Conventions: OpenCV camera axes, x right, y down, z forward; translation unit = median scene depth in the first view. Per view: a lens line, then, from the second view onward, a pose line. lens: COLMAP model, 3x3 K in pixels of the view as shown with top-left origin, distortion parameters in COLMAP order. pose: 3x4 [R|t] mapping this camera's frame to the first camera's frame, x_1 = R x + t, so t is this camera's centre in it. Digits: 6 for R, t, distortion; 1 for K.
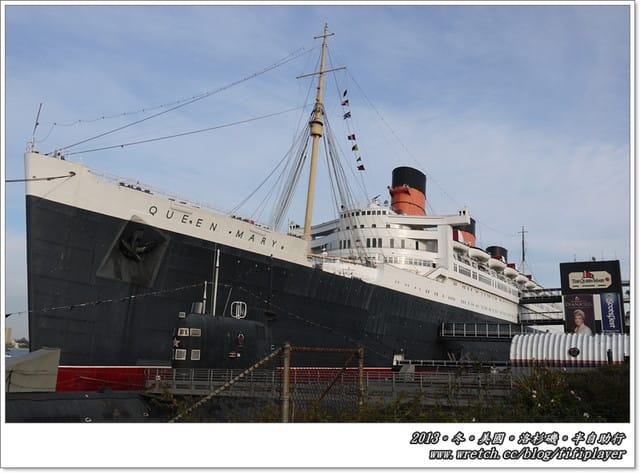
lens RADIAL K [[689.3, 0, 316.3], [0, 689.3, 212.5], [0, 0, 1]] dist [-0.037035, 0.000000]
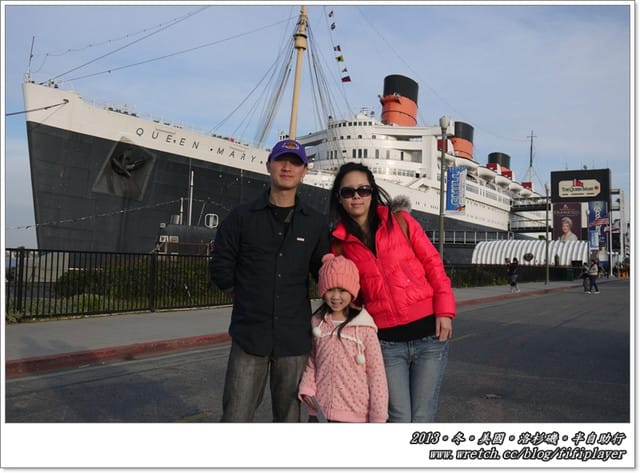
lens RADIAL K [[743.0, 0, 314.0], [0, 743.0, 236.8], [0, 0, 1]] dist [-0.004495, 0.000000]
pose [[0.999810, -0.002455, -0.019354, 0.039980], [0.005653, 0.985950, 0.166944, -0.020444], [0.018672, -0.167022, 0.985776, -0.123823]]
